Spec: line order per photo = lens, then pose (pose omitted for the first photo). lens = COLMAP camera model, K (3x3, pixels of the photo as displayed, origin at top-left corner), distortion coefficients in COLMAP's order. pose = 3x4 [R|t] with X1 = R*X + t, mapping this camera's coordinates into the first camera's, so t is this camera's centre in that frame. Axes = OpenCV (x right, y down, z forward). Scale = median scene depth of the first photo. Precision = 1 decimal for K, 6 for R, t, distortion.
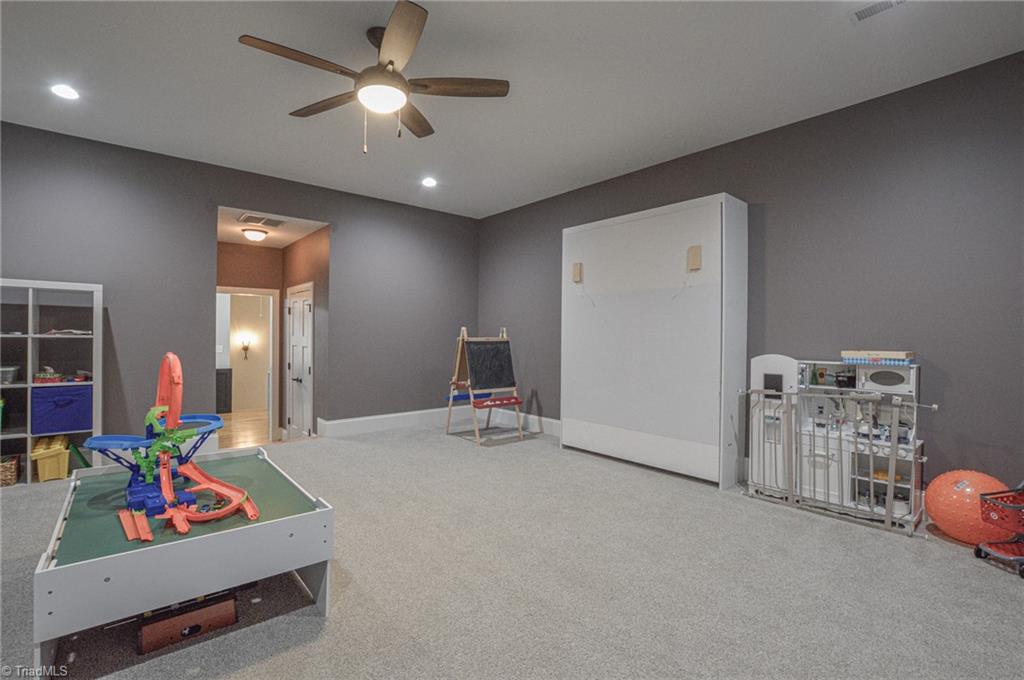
lens RADIAL K [[460.3, 0, 512.0], [0, 460.3, 340.0], [0, 0, 1]] dist [-0.020897, -0.000087]
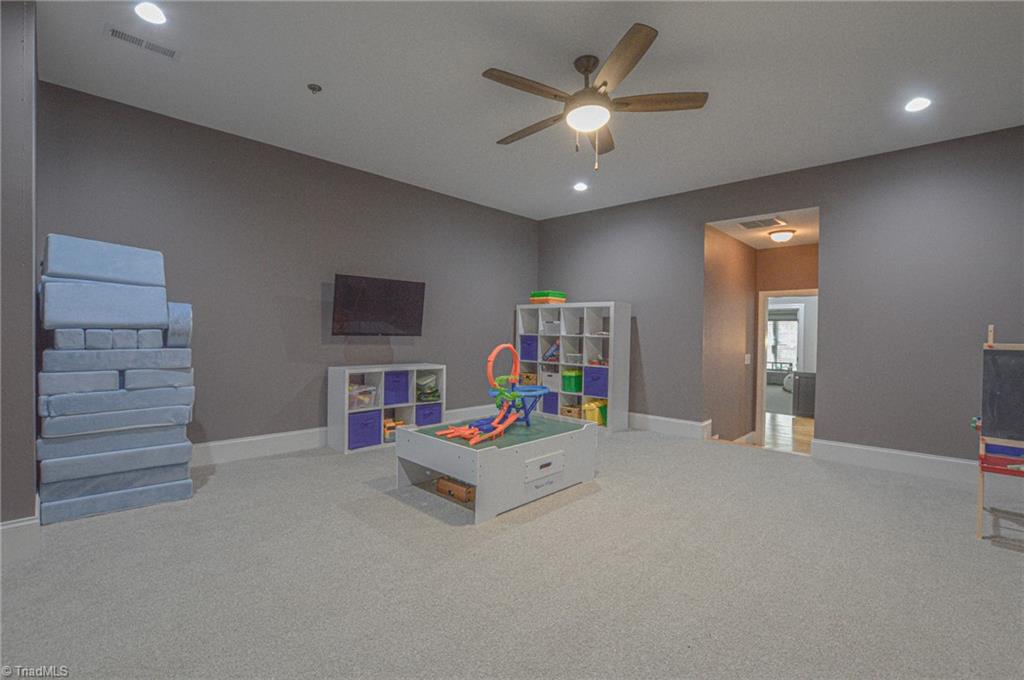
lens RADIAL K [[460.3, 0, 512.0], [0, 460.3, 340.0], [0, 0, 1]] dist [-0.020897, -0.000087]
pose [[0.095522, 0.009641, -0.995381, 0.580177], [-0.023737, 0.999691, 0.007405, 0.001223], [0.995144, 0.022920, 0.095721, 0.525435]]
